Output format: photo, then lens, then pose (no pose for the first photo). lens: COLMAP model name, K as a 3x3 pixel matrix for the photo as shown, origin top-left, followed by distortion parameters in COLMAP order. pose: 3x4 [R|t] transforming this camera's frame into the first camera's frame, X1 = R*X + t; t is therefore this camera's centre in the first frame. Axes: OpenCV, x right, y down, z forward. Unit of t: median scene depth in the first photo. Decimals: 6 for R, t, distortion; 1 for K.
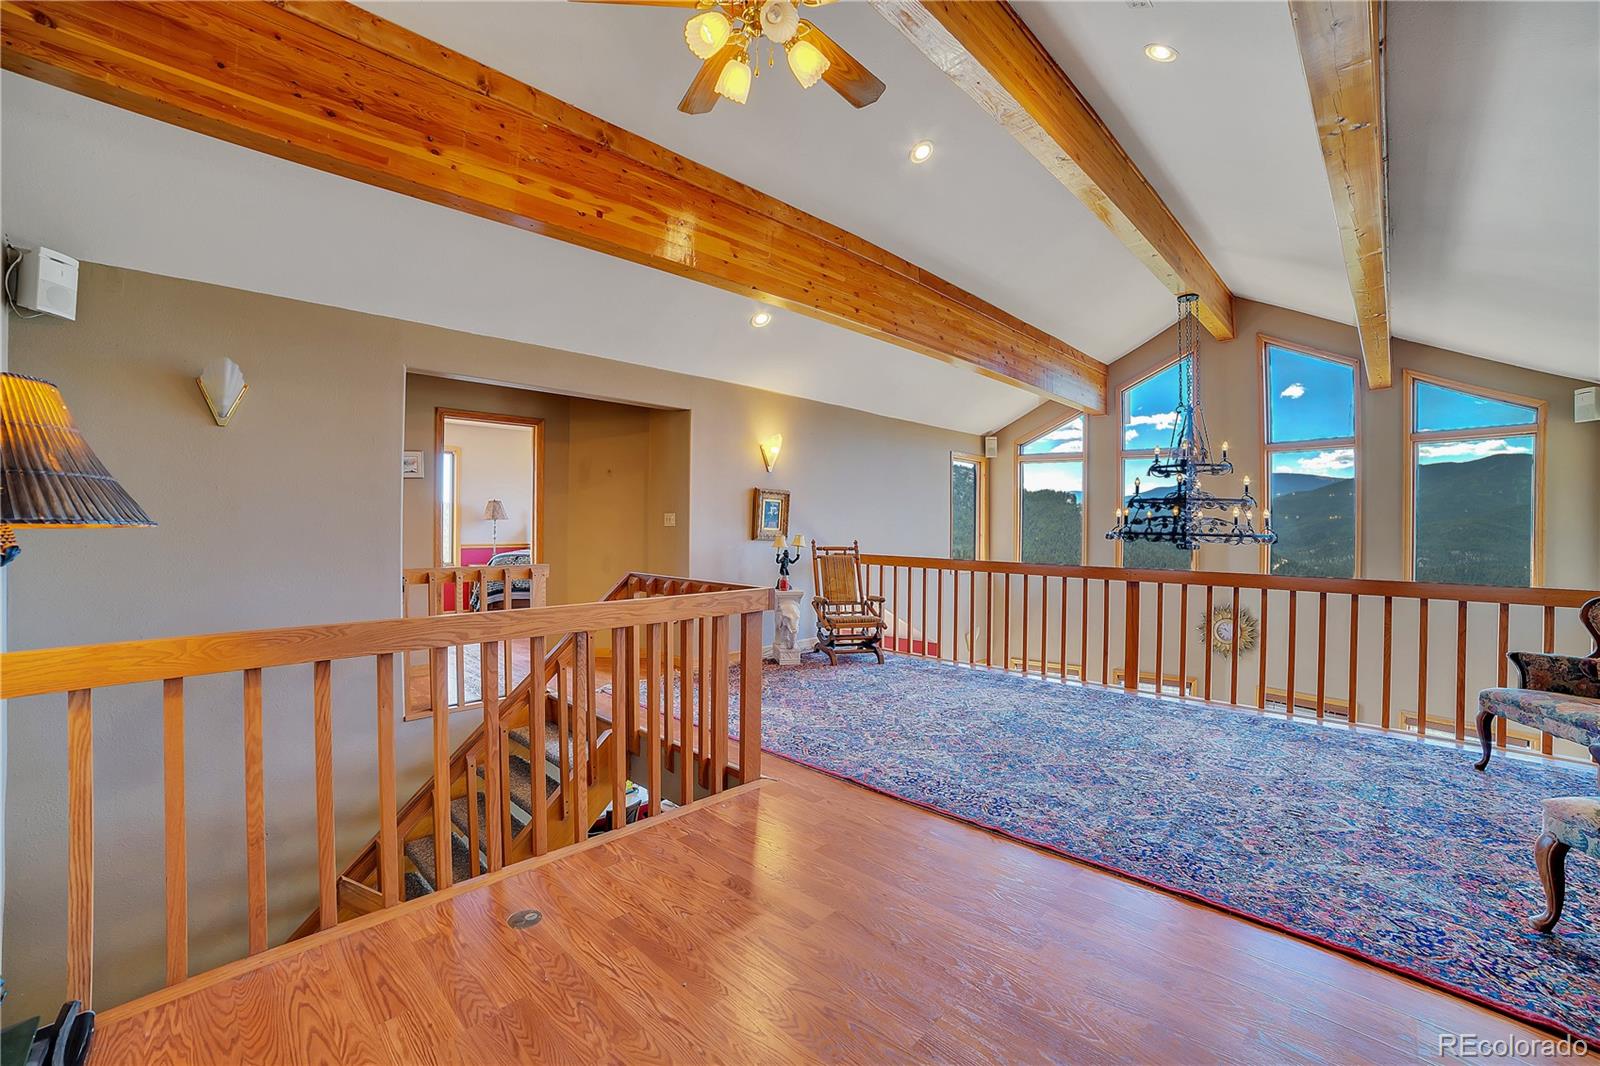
lens RADIAL K [[664.4, 0, 806.1], [0, 664.4, 515.5], [0, 0, 1]] dist [-0.108776, 0.043944]
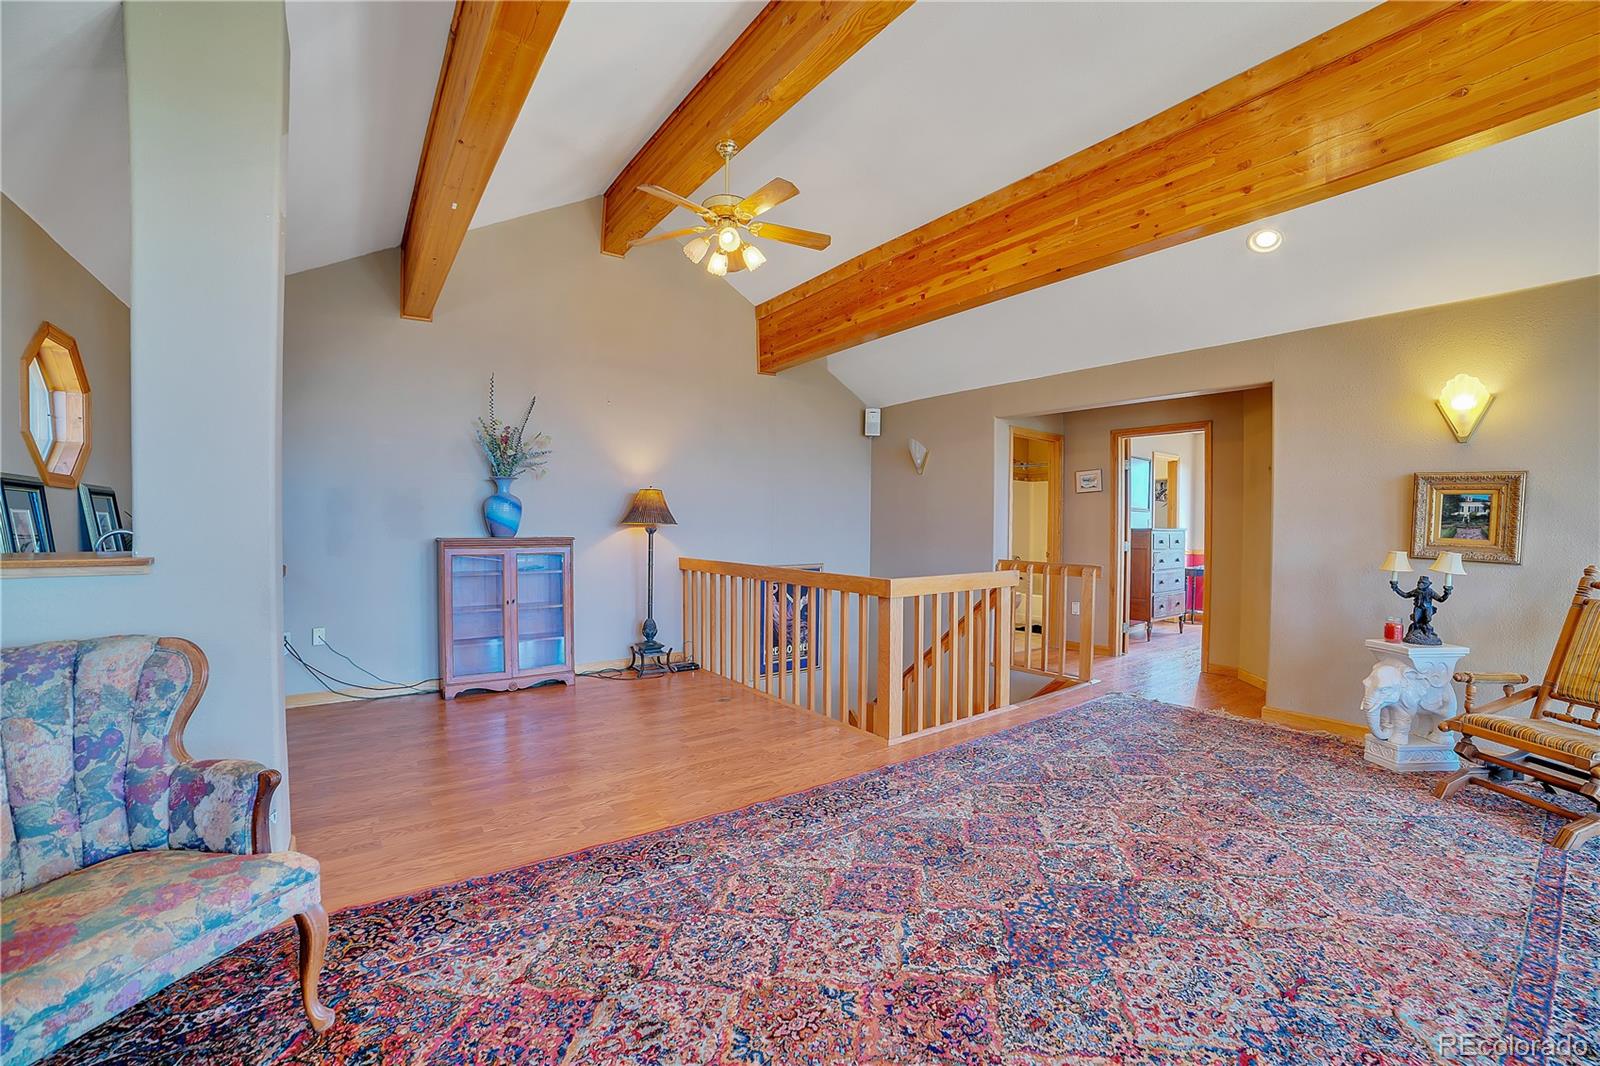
lens RADIAL K [[664.4, 0, 806.1], [0, 664.4, 515.5], [0, 0, 1]] dist [-0.108776, 0.043944]
pose [[-0.172783, -0.019201, -0.984773, 1.023130], [-0.002720, 0.999815, -0.019017, 0.017876], [0.984956, -0.000607, -0.172803, 0.955599]]
